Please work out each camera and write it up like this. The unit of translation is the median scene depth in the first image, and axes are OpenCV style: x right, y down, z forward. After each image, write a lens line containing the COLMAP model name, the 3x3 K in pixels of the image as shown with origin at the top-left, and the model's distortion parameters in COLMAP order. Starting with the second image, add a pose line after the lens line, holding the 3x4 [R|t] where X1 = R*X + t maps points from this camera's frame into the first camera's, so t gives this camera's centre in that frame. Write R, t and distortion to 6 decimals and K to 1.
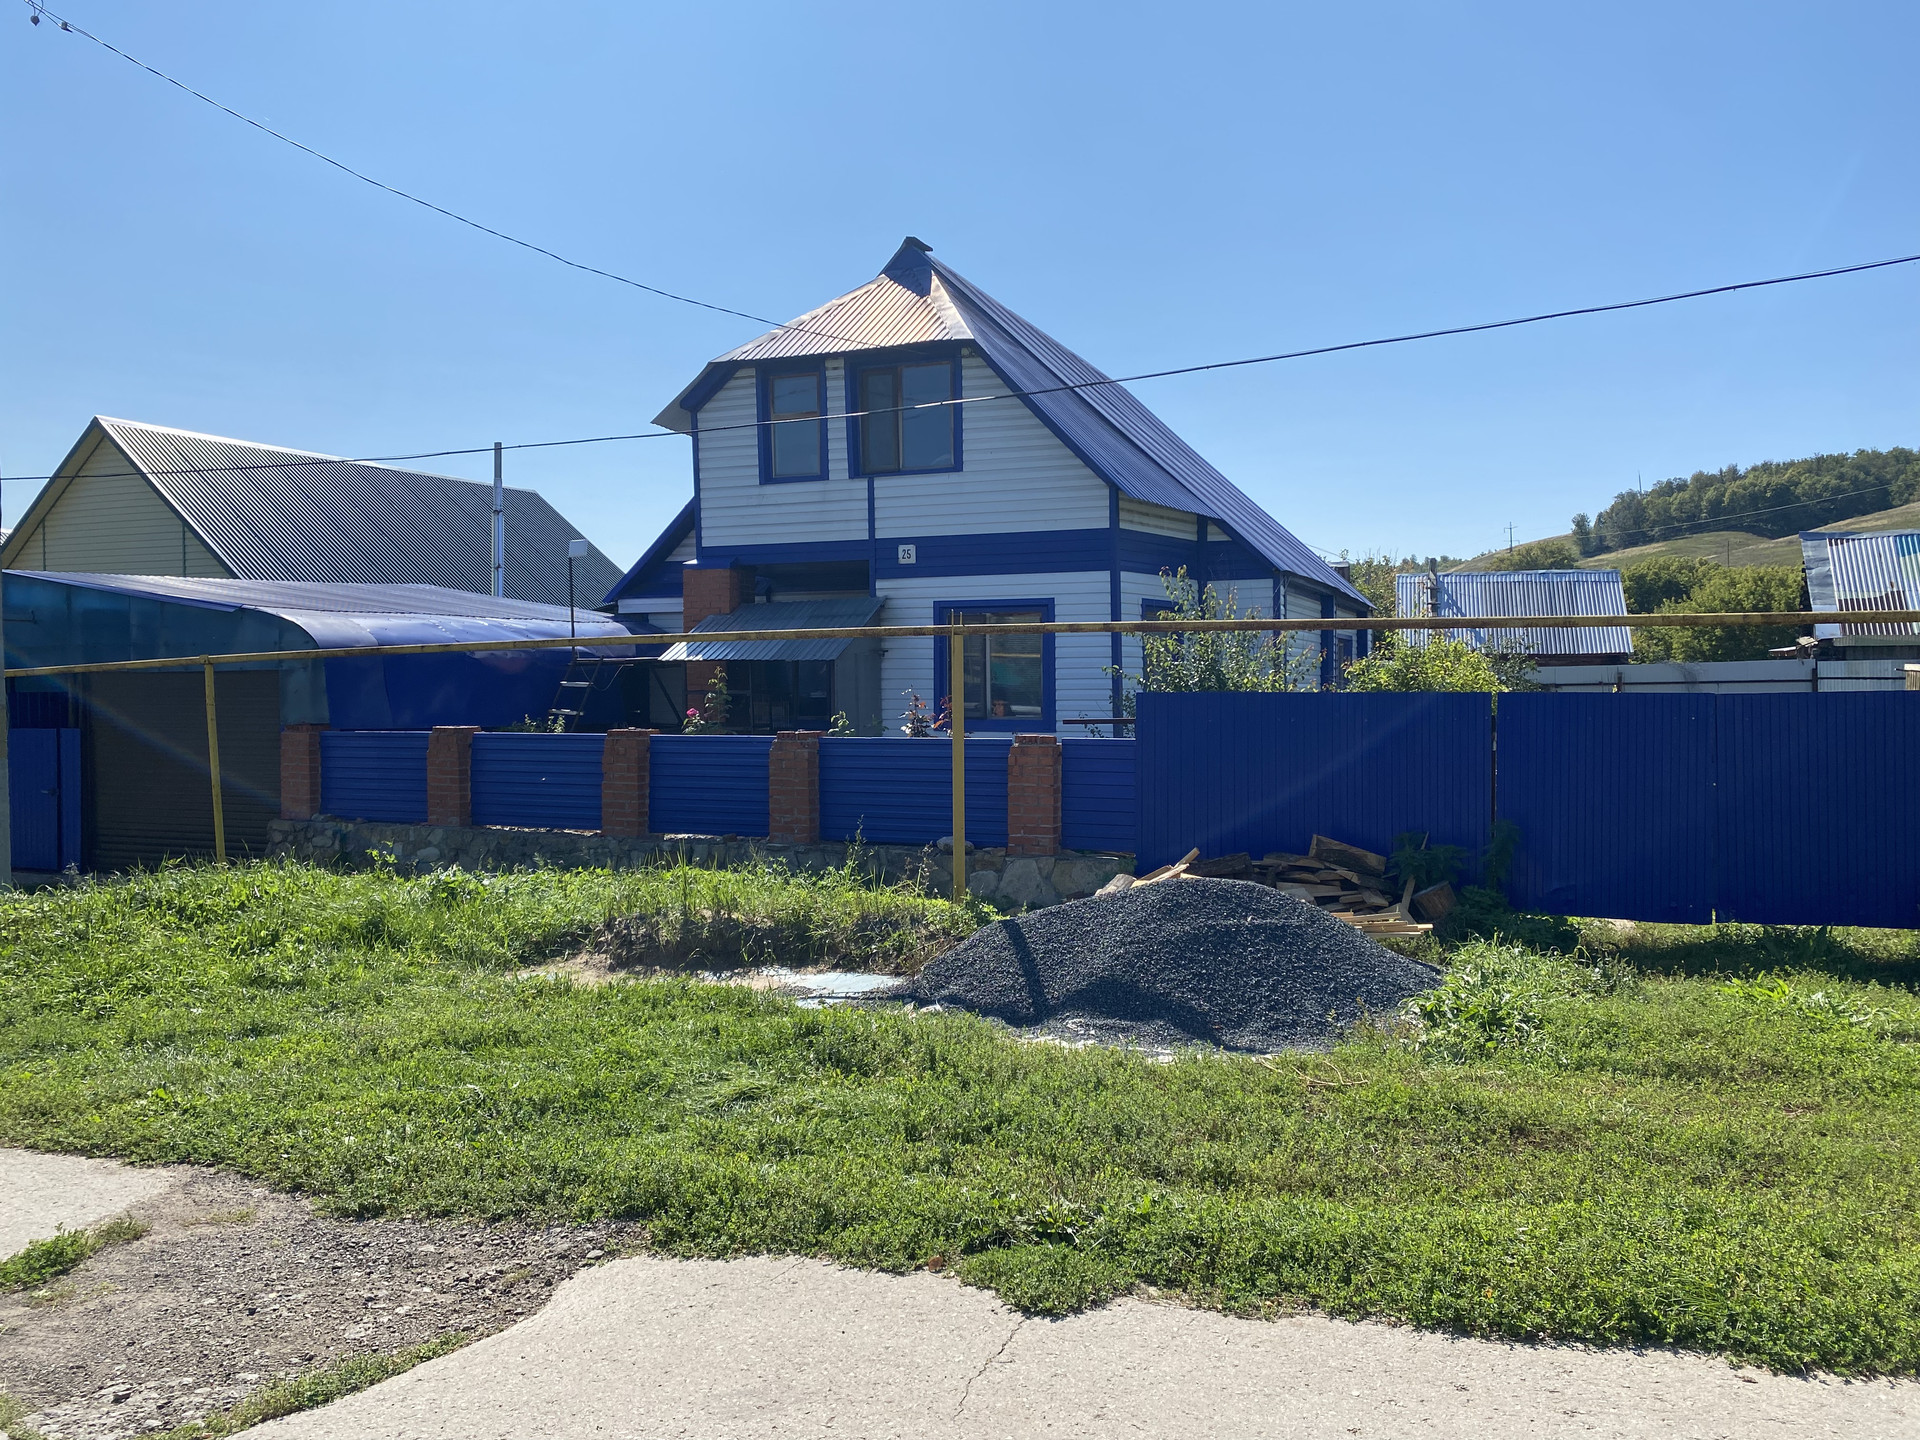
lens RADIAL K [[1445.8, 0, 958.7], [0, 1445.8, 716.7], [0, 0, 1]] dist [-0.000012, 0.000625]
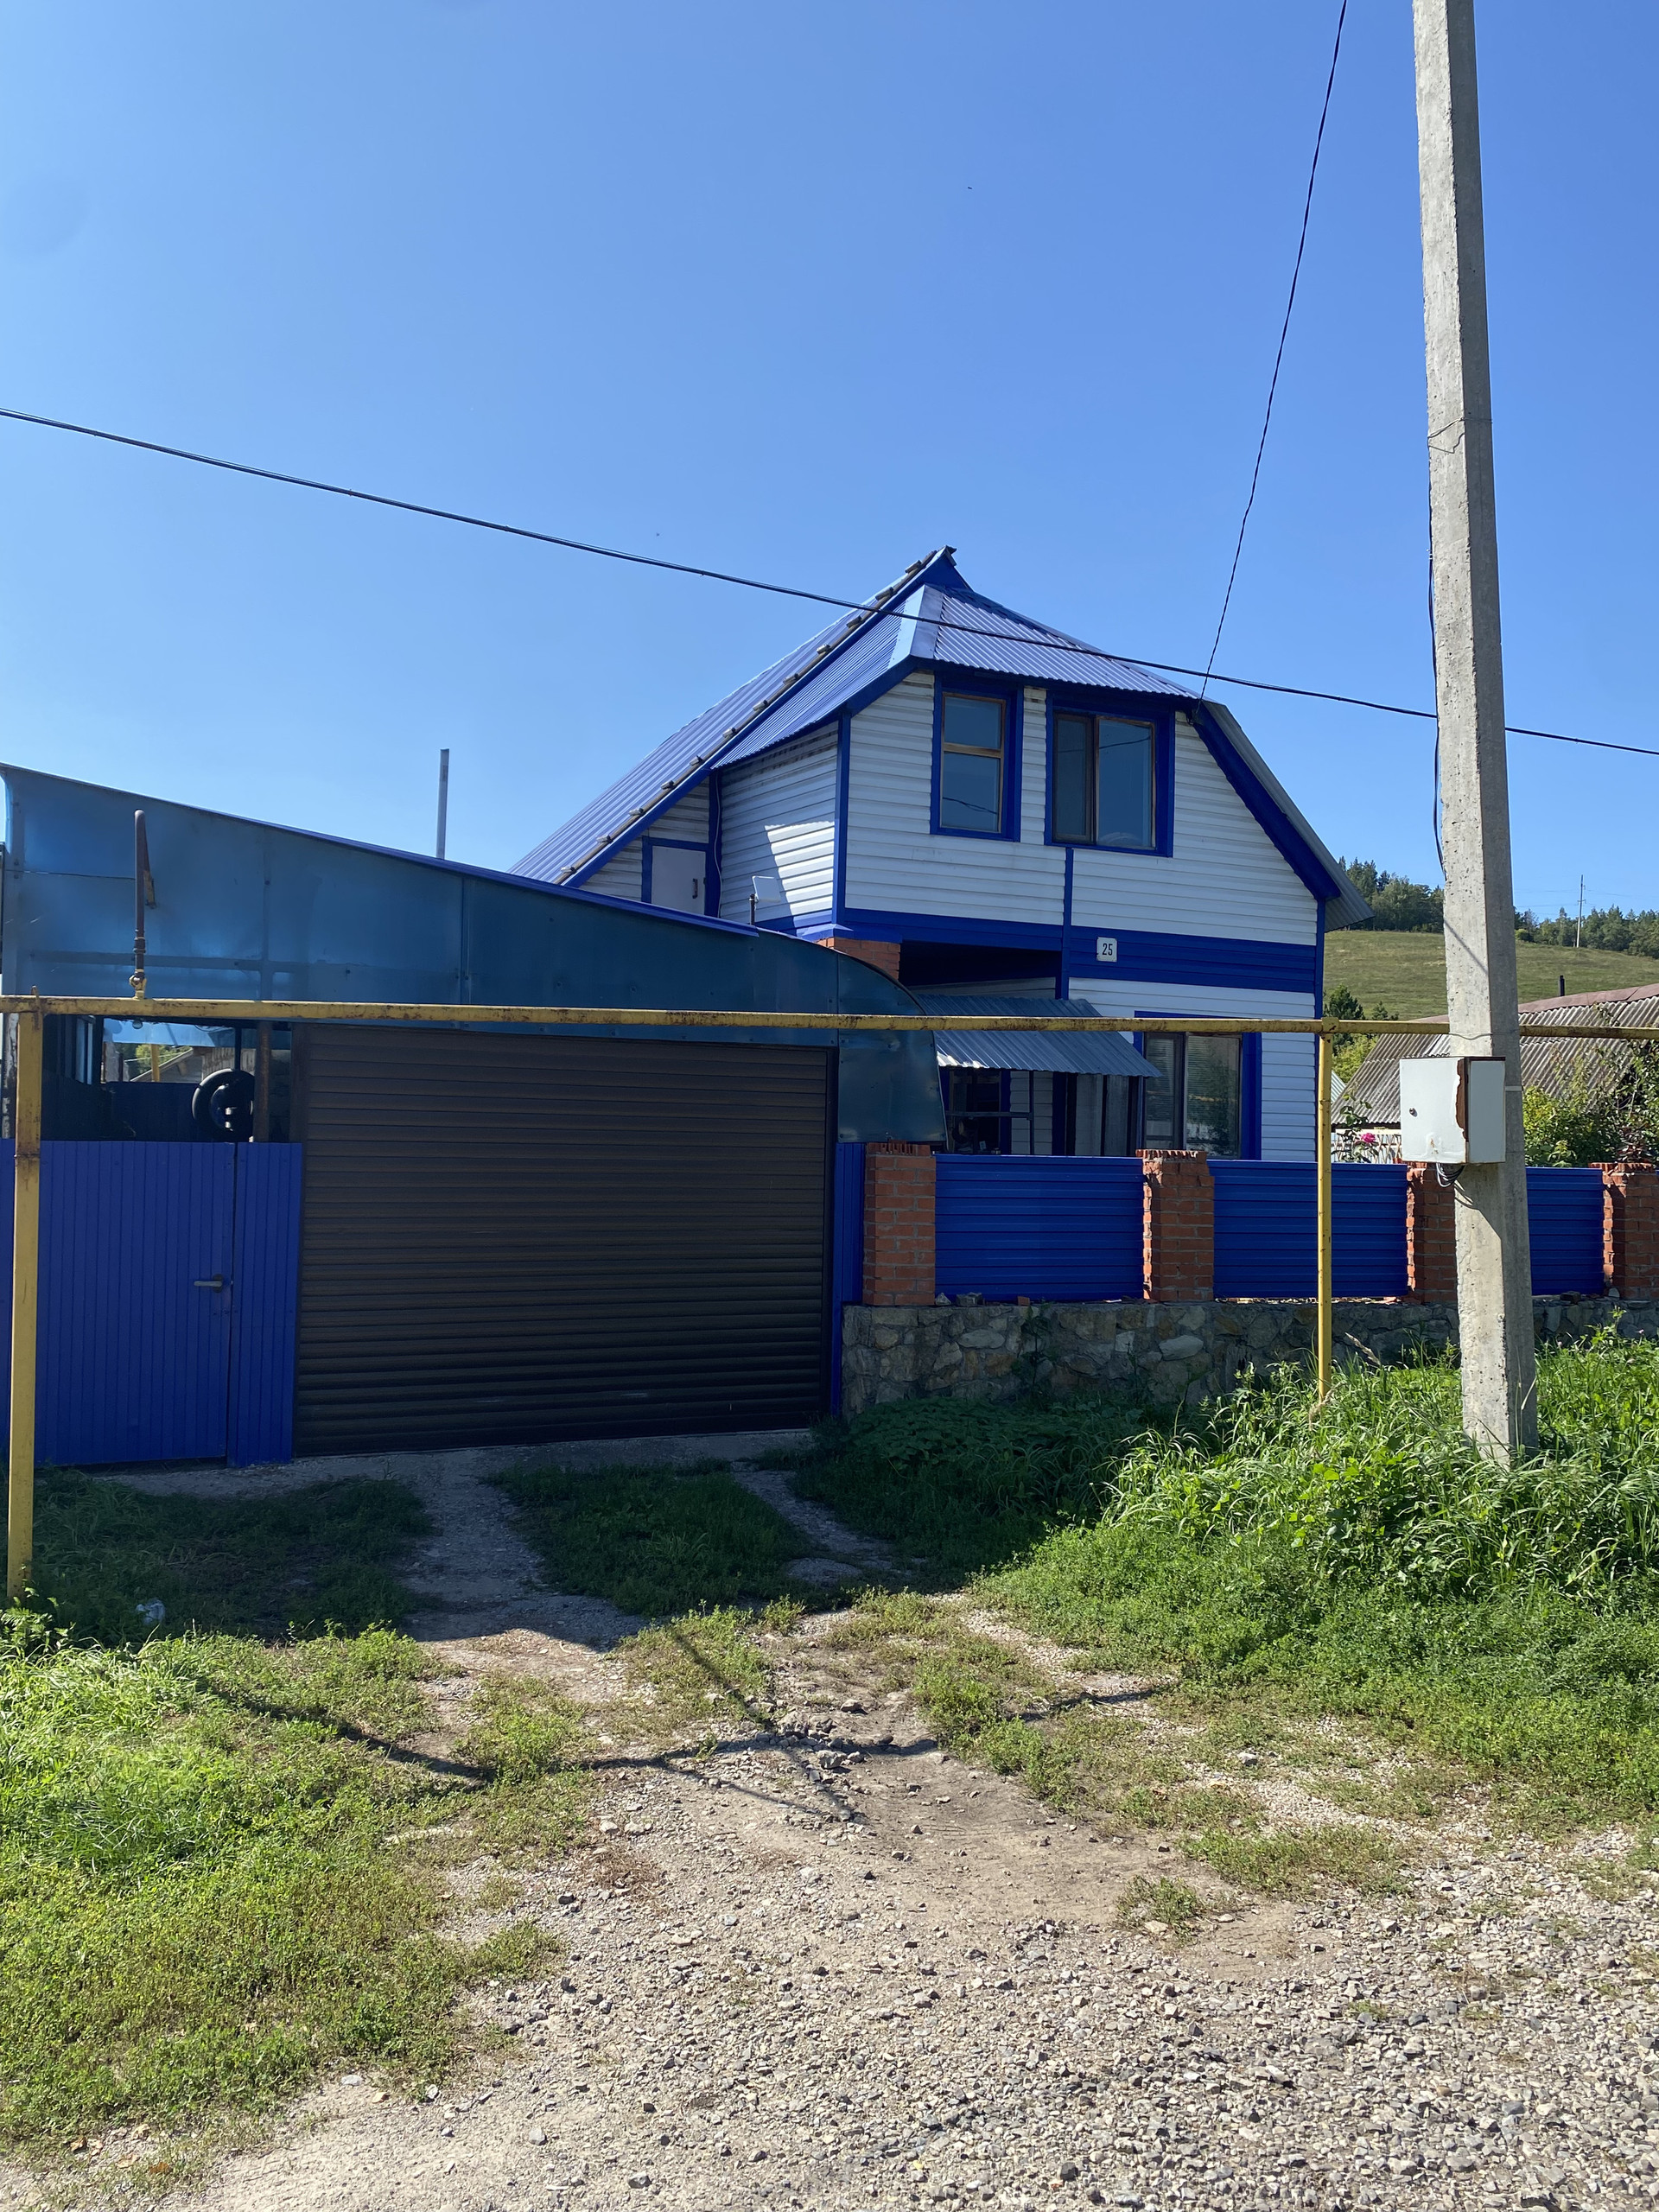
lens RADIAL K [[1665.6, 0, 829.2], [0, 1665.6, 1106.6], [0, 0, 1]] dist [-0.000012, 0.000625]
pose [[0.718221, 0.038194, 0.694766, -0.776477], [-0.006006, 0.998795, -0.048699, 0.019809], [-0.695789, 0.030804, 0.717585, 0.445427]]
